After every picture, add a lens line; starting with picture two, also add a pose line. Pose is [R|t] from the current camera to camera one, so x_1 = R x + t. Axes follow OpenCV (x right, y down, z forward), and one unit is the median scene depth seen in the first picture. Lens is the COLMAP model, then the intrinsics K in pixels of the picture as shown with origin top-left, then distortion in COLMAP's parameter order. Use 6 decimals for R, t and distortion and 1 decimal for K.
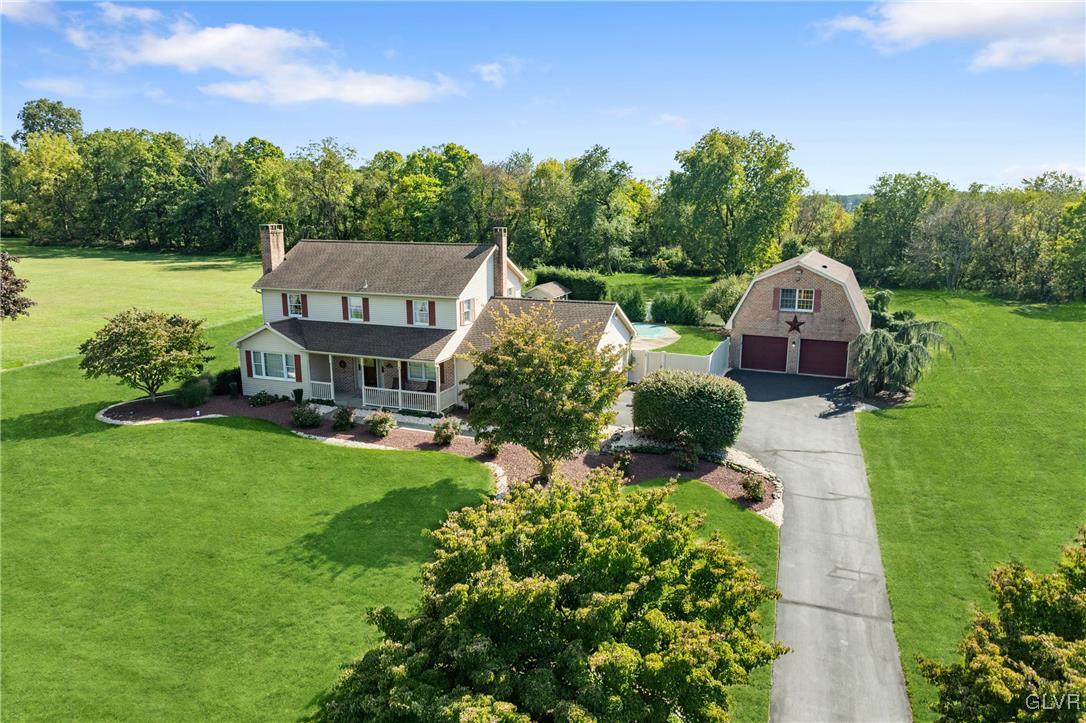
lens RADIAL K [[753.6, 0, 543.0], [0, 753.6, 361.5], [0, 0, 1]] dist [-0.032402, -0.006629]
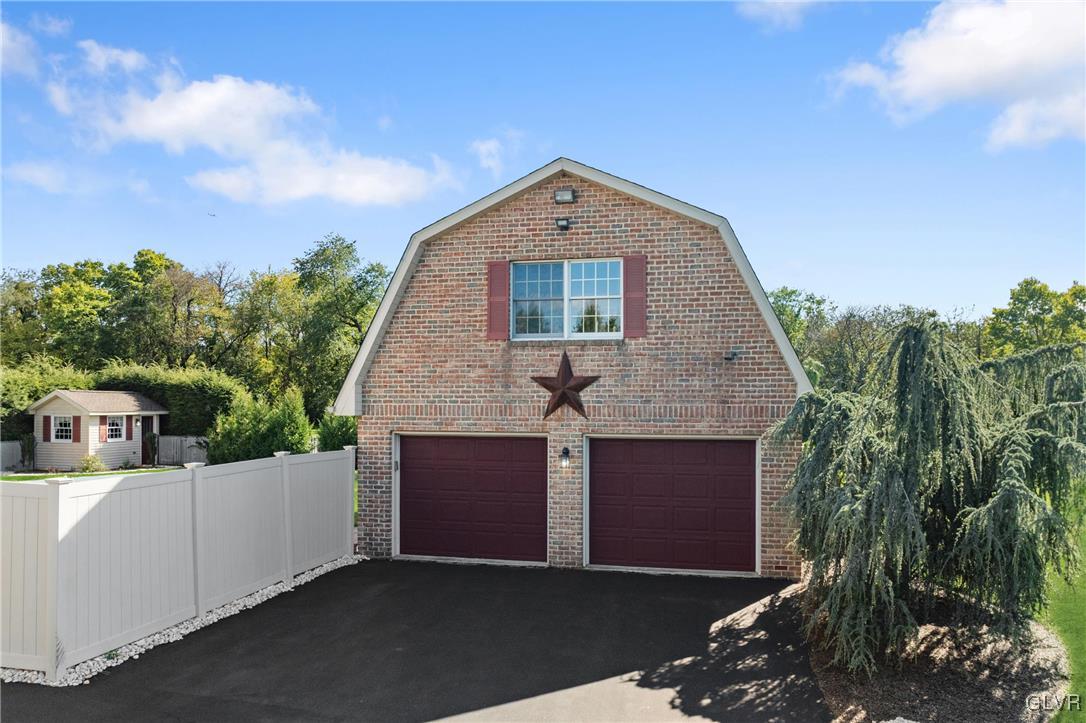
lens RADIAL K [[769.4, 0, 543.2], [0, 769.4, 410.4], [0, 0, 1]] dist [-0.035544, 0.003361]
pose [[0.982338, 0.001194, 0.187109, 0.316572], [0.035870, 0.980232, -0.194572, 0.016950], [-0.183643, 0.197847, 0.962877, 0.840981]]
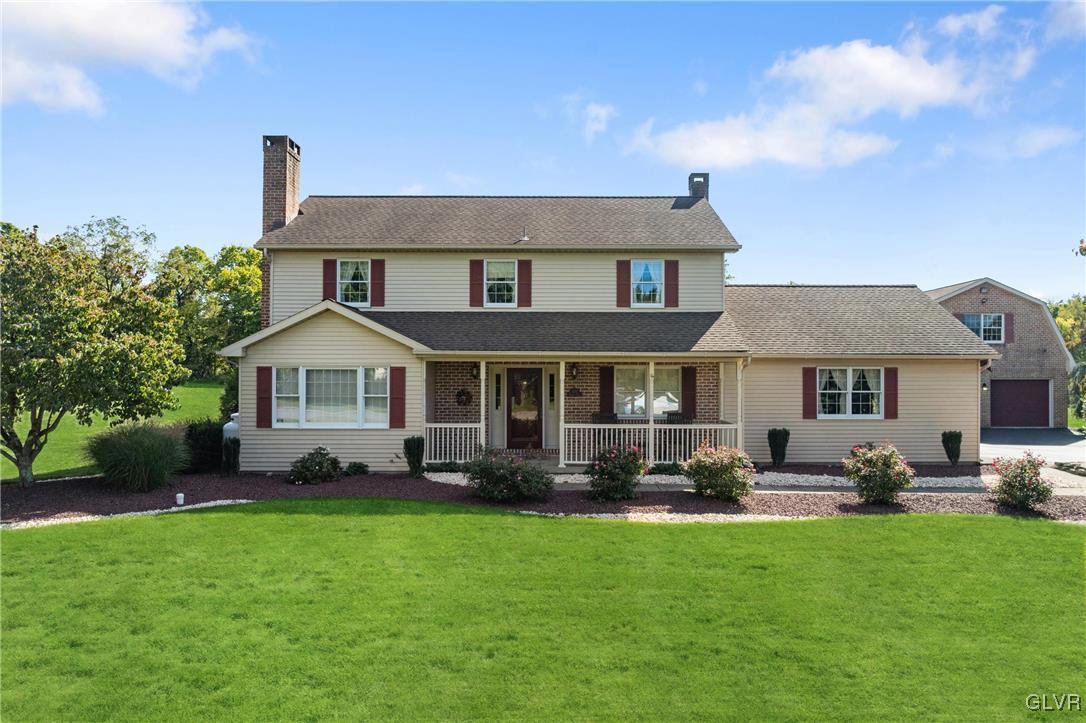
lens RADIAL K [[753.6, 0, 543.0], [0, 753.6, 361.5], [0, 0, 1]] dist [-0.032402, -0.006629]
pose [[0.938991, 0.006071, 0.343887, -0.392980], [0.068279, 0.976654, -0.203677, 0.085765], [-0.337095, 0.214731, 0.916656, 0.533367]]
